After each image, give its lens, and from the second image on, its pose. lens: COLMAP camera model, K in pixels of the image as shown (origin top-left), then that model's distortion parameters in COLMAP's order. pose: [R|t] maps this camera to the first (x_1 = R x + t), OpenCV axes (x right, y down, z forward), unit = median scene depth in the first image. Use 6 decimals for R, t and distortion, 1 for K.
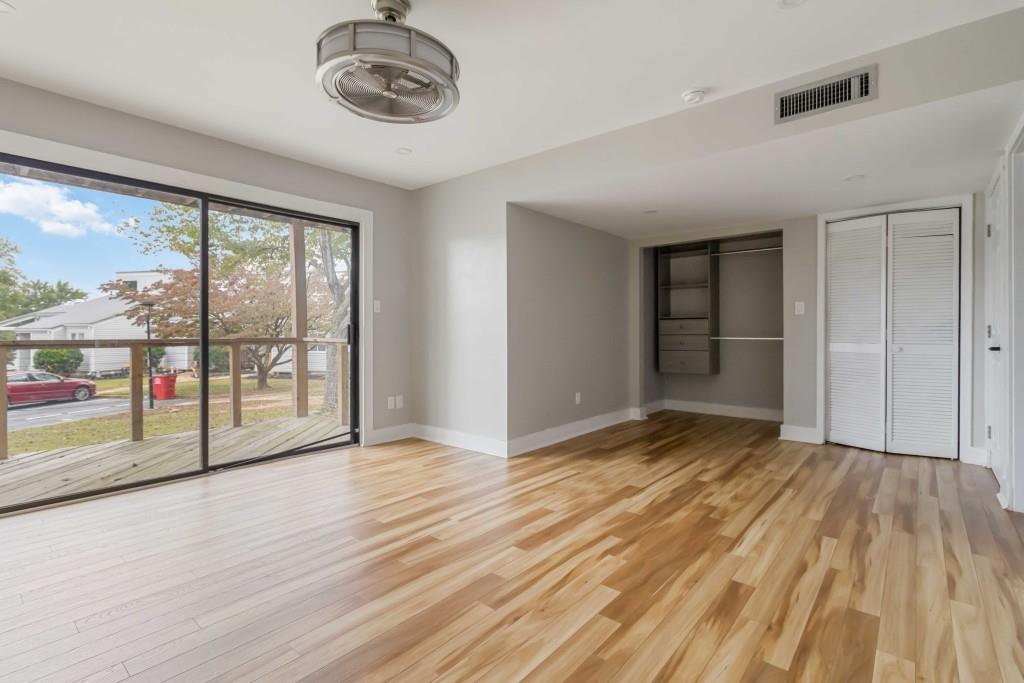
lens RADIAL K [[474.3, 0, 513.3], [0, 474.3, 337.0], [0, 0, 1]] dist [0.000456, 0.000943]
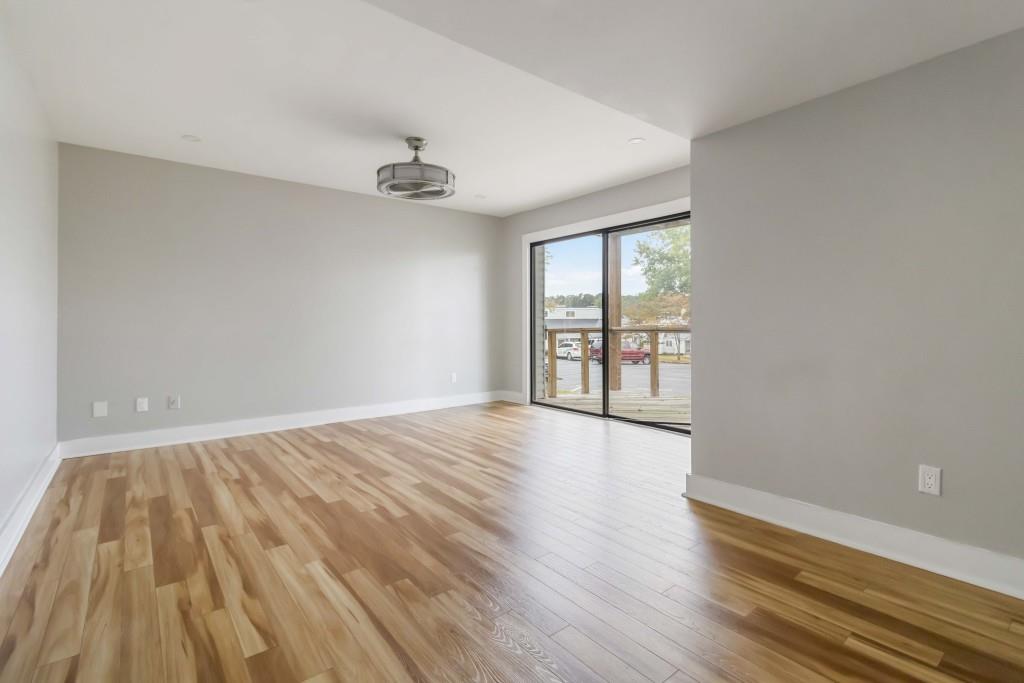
lens RADIAL K [[474.3, 0, 511.8], [0, 474.3, 336.9], [0, 0, 1]] dist [0.000456, 0.000943]
pose [[-0.189369, 0.031410, -0.981403, 1.312756], [-0.005247, 0.999442, 0.033000, -0.010561], [0.981892, 0.011399, -0.189099, 1.576064]]
